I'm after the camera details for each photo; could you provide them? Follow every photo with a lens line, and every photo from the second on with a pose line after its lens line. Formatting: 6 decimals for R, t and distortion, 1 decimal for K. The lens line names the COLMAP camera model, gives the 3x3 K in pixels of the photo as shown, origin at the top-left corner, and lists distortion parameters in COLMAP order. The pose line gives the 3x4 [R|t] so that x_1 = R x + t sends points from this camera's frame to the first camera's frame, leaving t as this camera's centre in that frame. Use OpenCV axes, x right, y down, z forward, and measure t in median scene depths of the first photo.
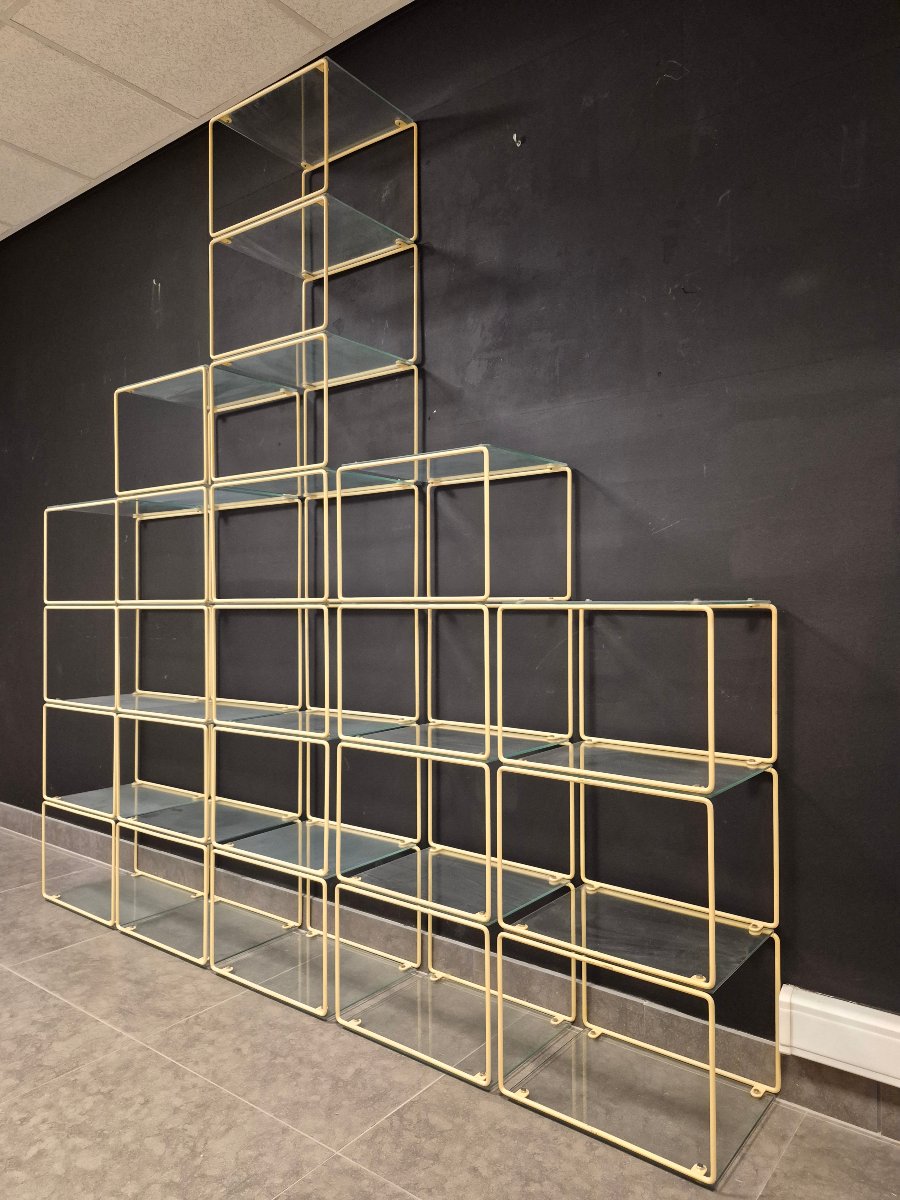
lens RADIAL K [[842.8, 0, 437.3], [0, 842.8, 594.6], [0, 0, 1]] dist [0.010248, -0.004304]
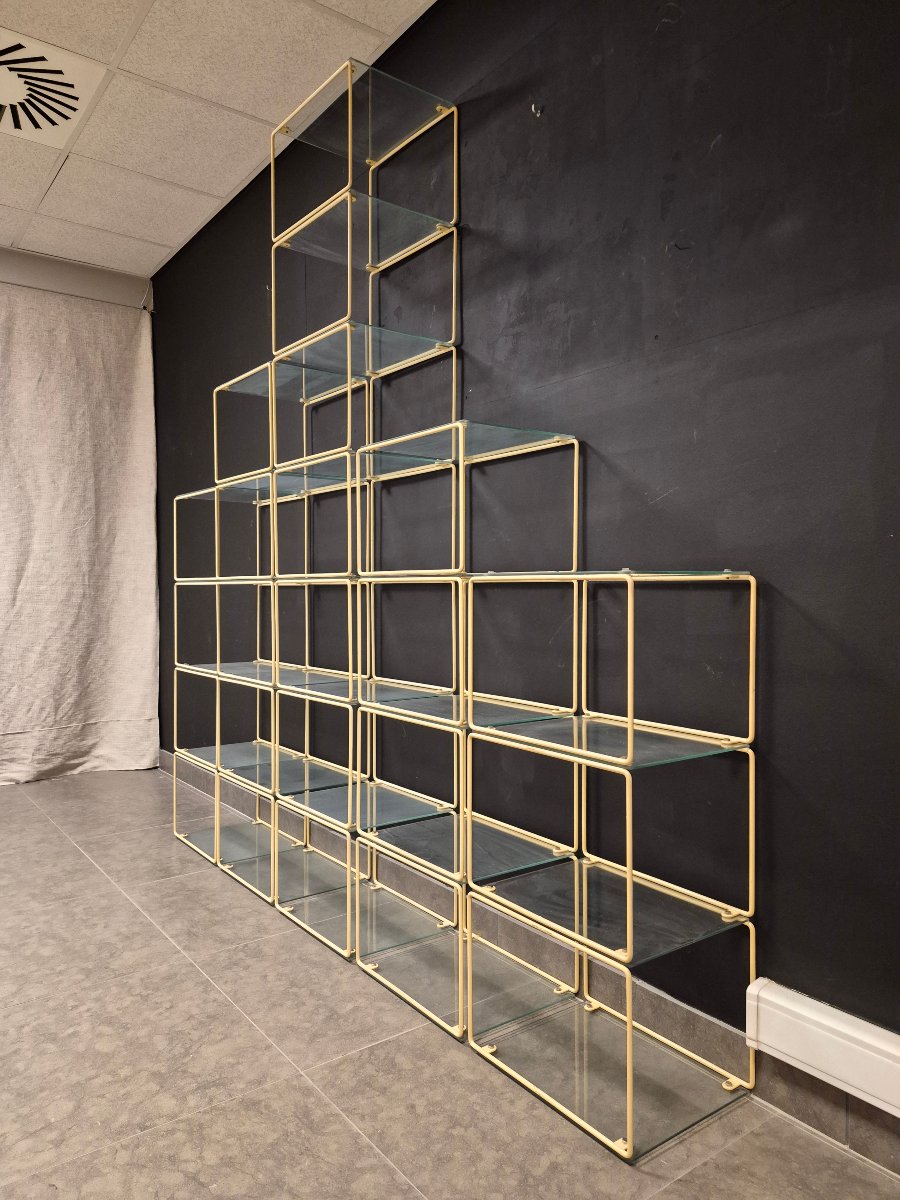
lens RADIAL K [[837.9, 0, 436.3], [0, 837.9, 597.5], [0, 0, 1]] dist [0.015872, -0.004489]
pose [[0.962806, 0.005023, -0.270148, 0.266616], [0.001142, 0.999743, 0.022661, 0.012558], [0.270192, -0.022127, 0.962552, 0.003202]]
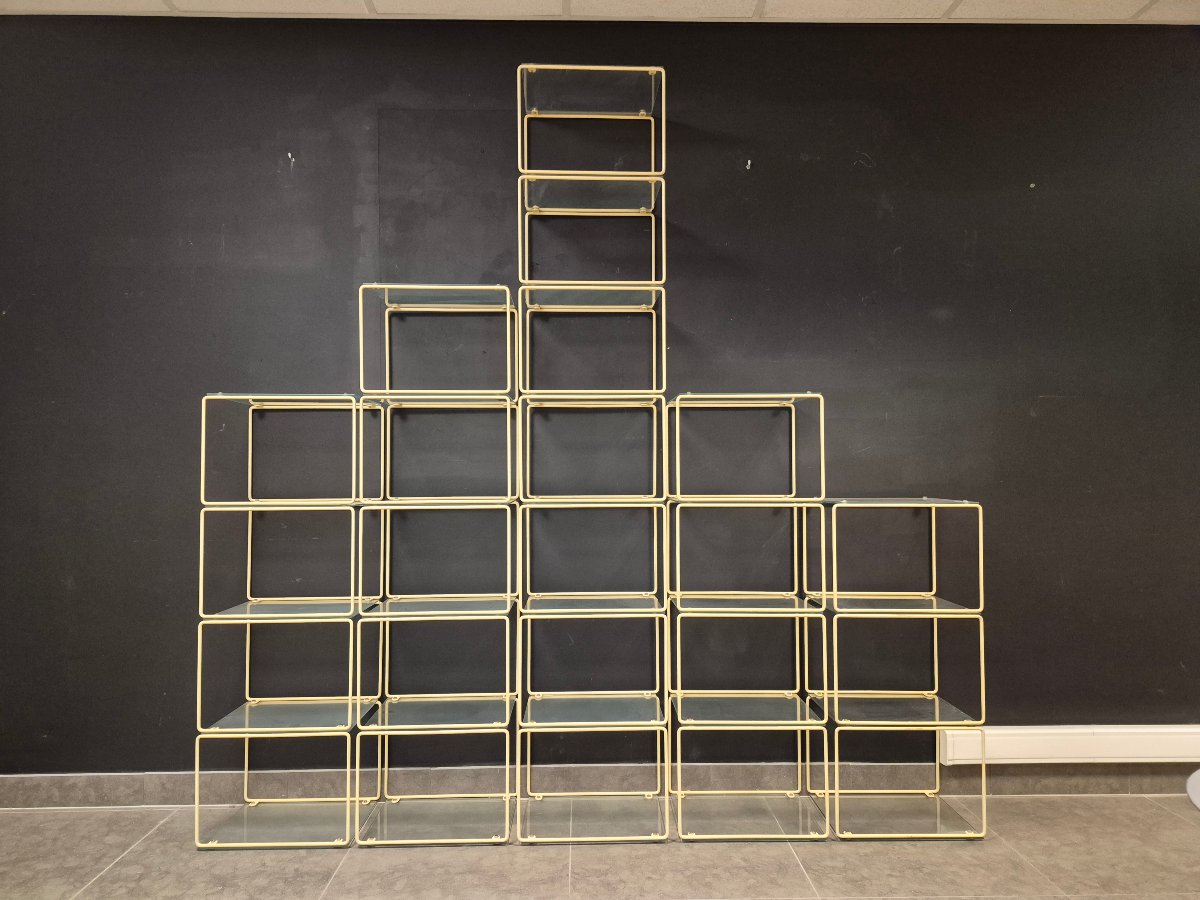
lens RADIAL K [[837.9, 0, 591.8], [0, 837.9, 452.3], [0, 0, 1]] dist [0.015872, -0.004489]
pose [[0.772723, 0.017537, 0.634501, -1.016251], [-0.004903, 0.999753, -0.021660, -0.037877], [-0.634724, 0.013626, 0.772619, 0.115557]]
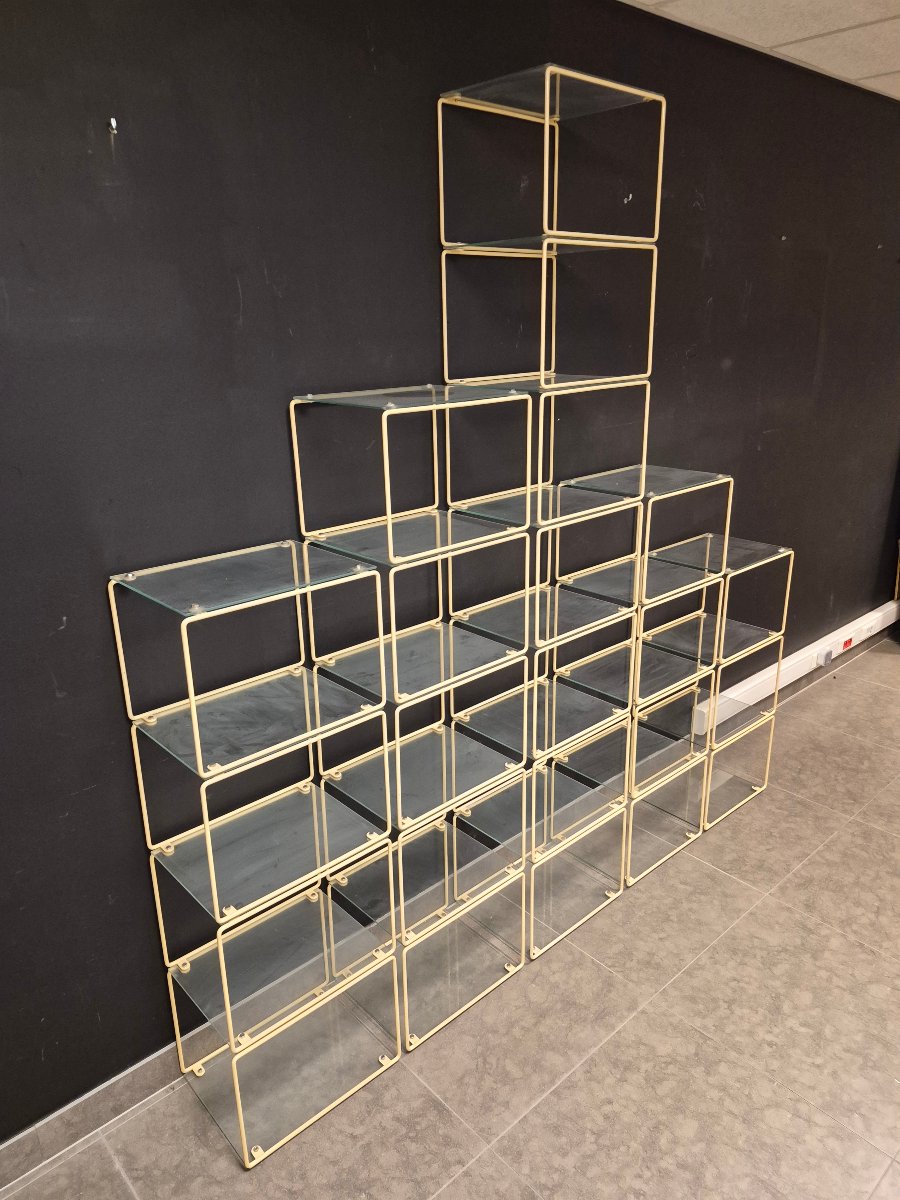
lens RADIAL K [[841.4, 0, 450.0], [0, 841.4, 600.0], [0, 0, 1]] dist [0.011262, -0.004378]
pose [[0.164663, -0.313799, 0.935102, -1.324310], [0.012187, 0.948618, 0.316189, -0.394823], [-0.986275, -0.040668, 0.160027, 1.086281]]
